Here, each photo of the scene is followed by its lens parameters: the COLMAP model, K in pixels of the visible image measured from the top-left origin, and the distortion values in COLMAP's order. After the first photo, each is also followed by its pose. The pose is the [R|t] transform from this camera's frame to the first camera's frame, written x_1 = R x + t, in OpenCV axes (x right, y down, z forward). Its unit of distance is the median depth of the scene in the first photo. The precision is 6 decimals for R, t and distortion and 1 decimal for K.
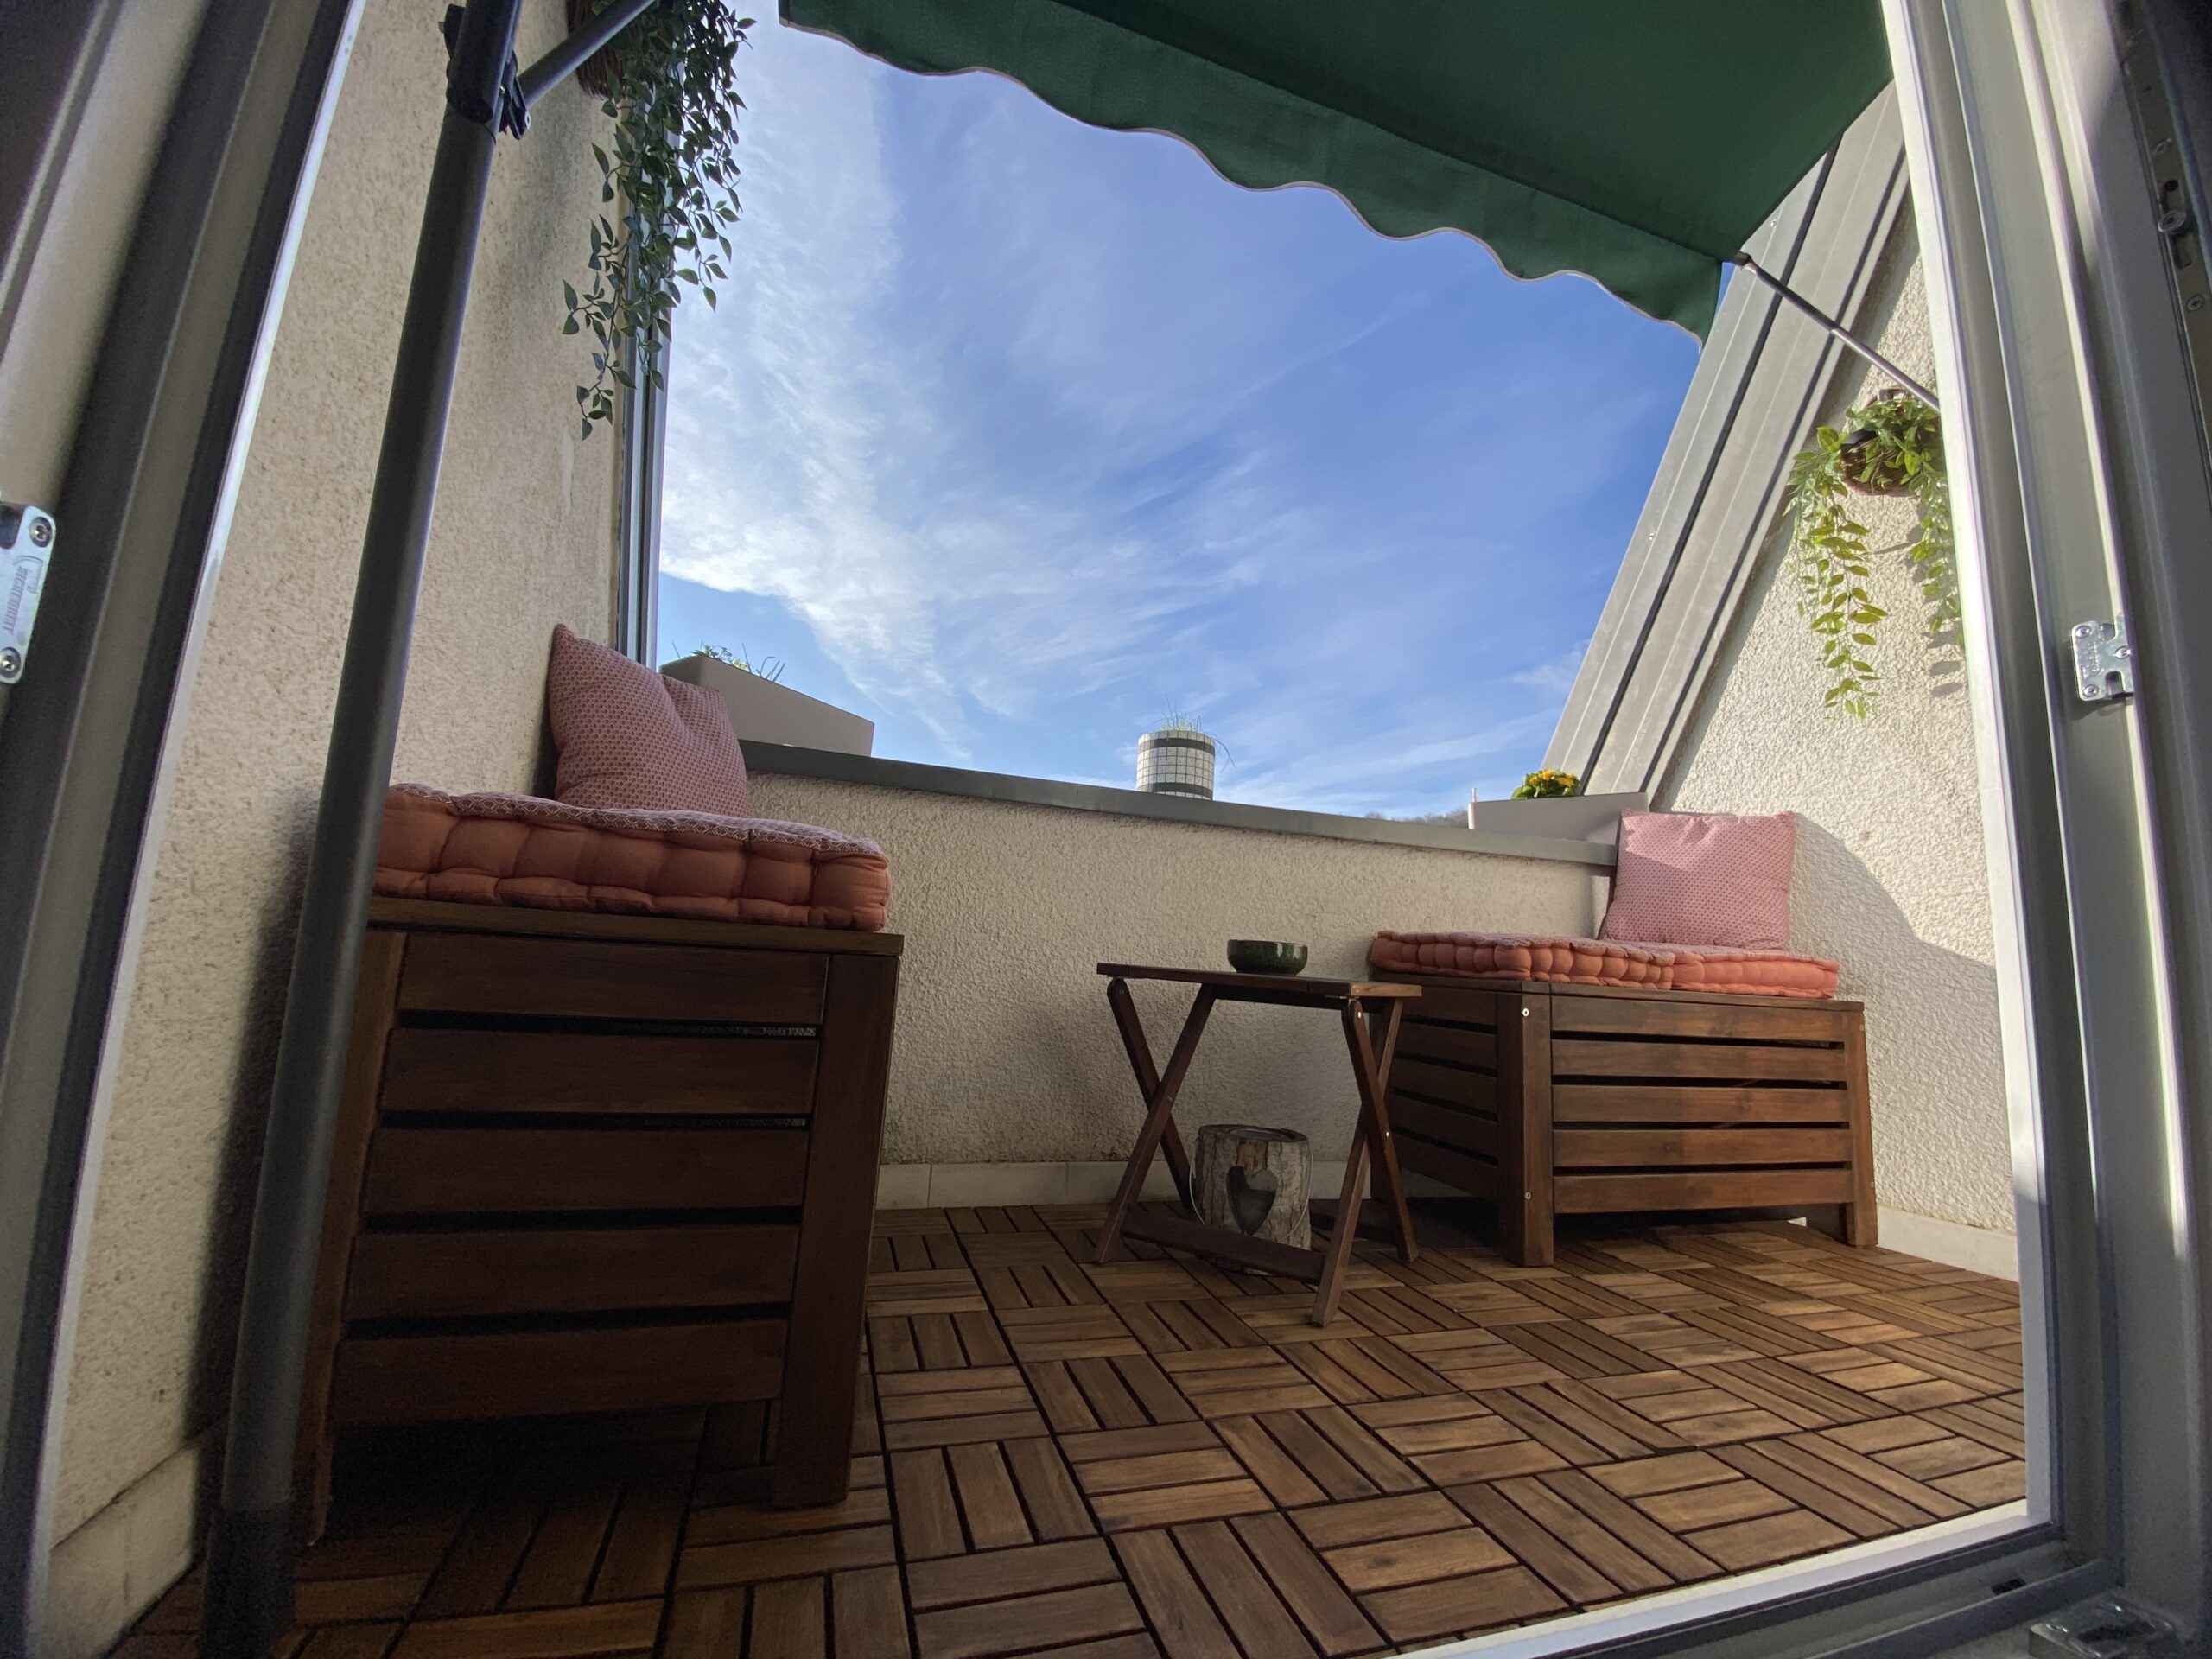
lens RADIAL K [[905.5, 0, 1105.9], [0, 905.5, 811.8], [0, 0, 1]] dist [0.000658, -0.000333]
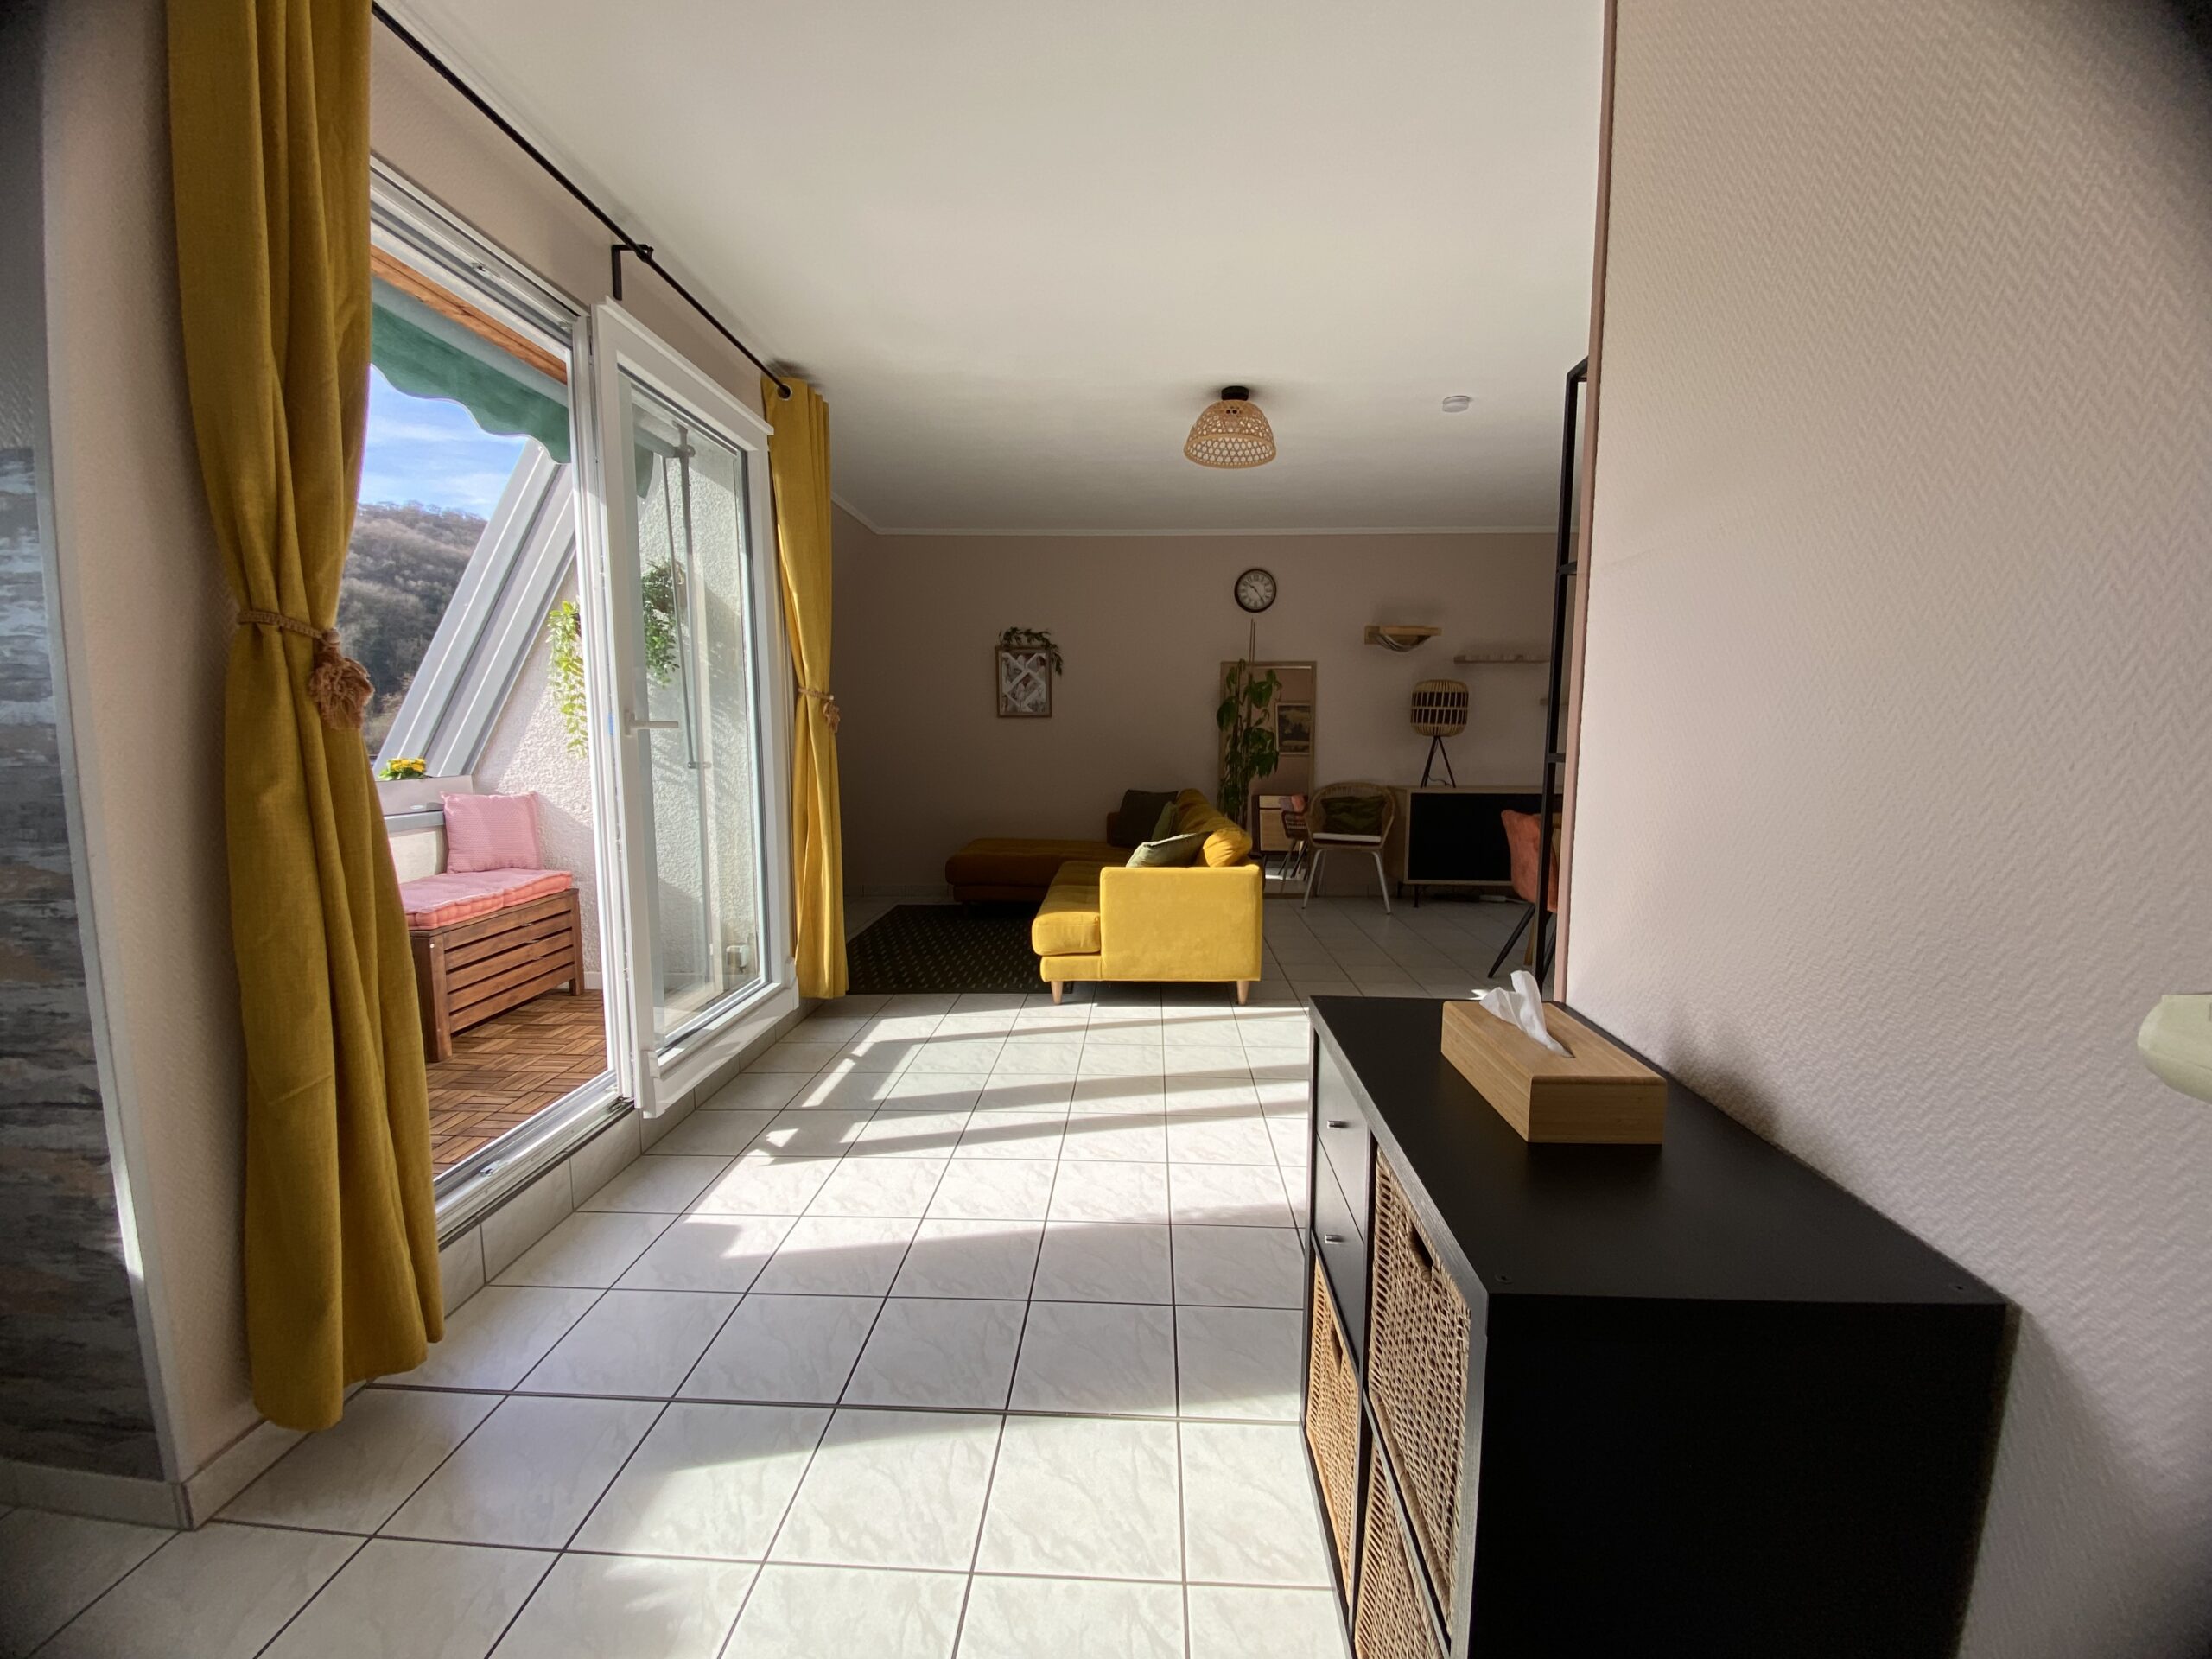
lens RADIAL K [[905.5, 0, 1089.2], [0, 905.5, 829.4], [0, 0, 1]] dist [0.000658, -0.000333]
pose [[0.361875, -0.151330, 0.919862, -0.730714], [-0.133937, 0.968059, 0.211950, -0.569829], [-0.922555, -0.199903, 0.330048, -0.849532]]
